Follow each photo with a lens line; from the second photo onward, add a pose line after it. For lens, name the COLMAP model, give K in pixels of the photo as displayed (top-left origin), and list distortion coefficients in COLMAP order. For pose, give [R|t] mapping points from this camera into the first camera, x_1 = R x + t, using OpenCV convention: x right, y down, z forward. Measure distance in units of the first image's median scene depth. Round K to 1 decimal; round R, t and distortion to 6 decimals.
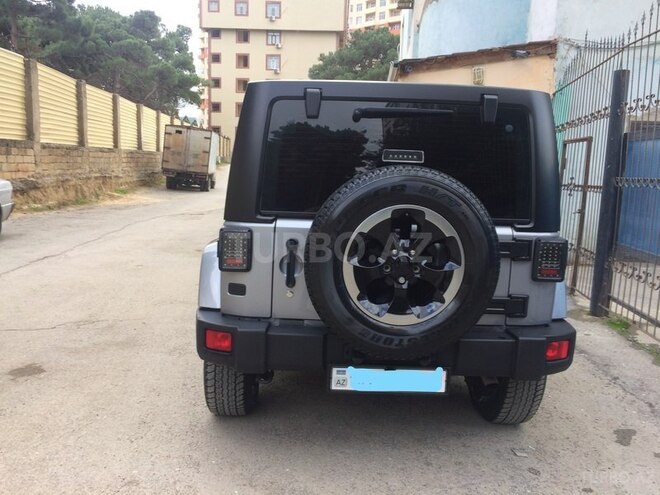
lens RADIAL K [[606.8, 0, 301.9], [0, 606.8, 233.0], [0, 0, 1]] dist [0.050989, -0.103202]
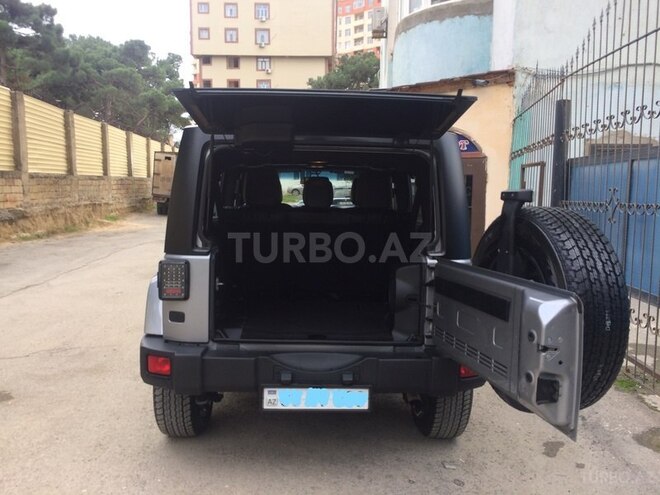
lens RADIAL K [[606.8, 0, 303.7], [0, 606.8, 233.6], [0, 0, 1]] dist [0.050989, -0.103202]
pose [[0.999783, -0.019165, 0.008140, 0.023048], [0.019434, 0.999219, -0.034411, -0.002921], [-0.007474, 0.034561, 0.999375, -0.017778]]
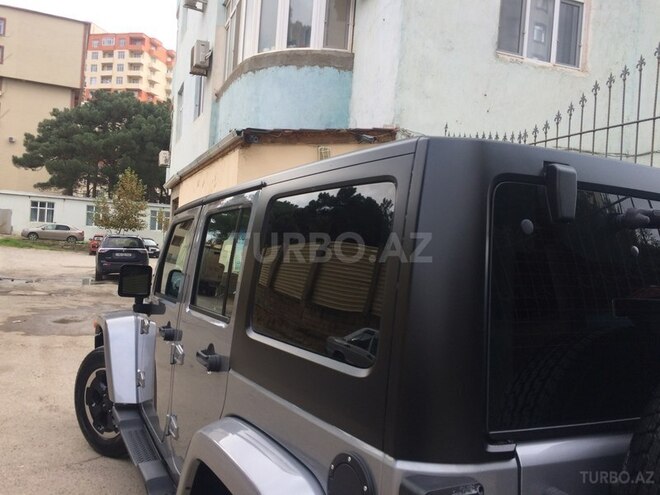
lens RADIAL K [[592.6, 0, 350.8], [0, 592.6, 228.9], [0, 0, 1]] dist [0.018813, -0.058769]
pose [[0.861188, 0.043386, 0.506431, -0.078088], [0.017832, 0.993158, -0.115407, -0.026167], [-0.507973, 0.108418, 0.854523, 0.137117]]
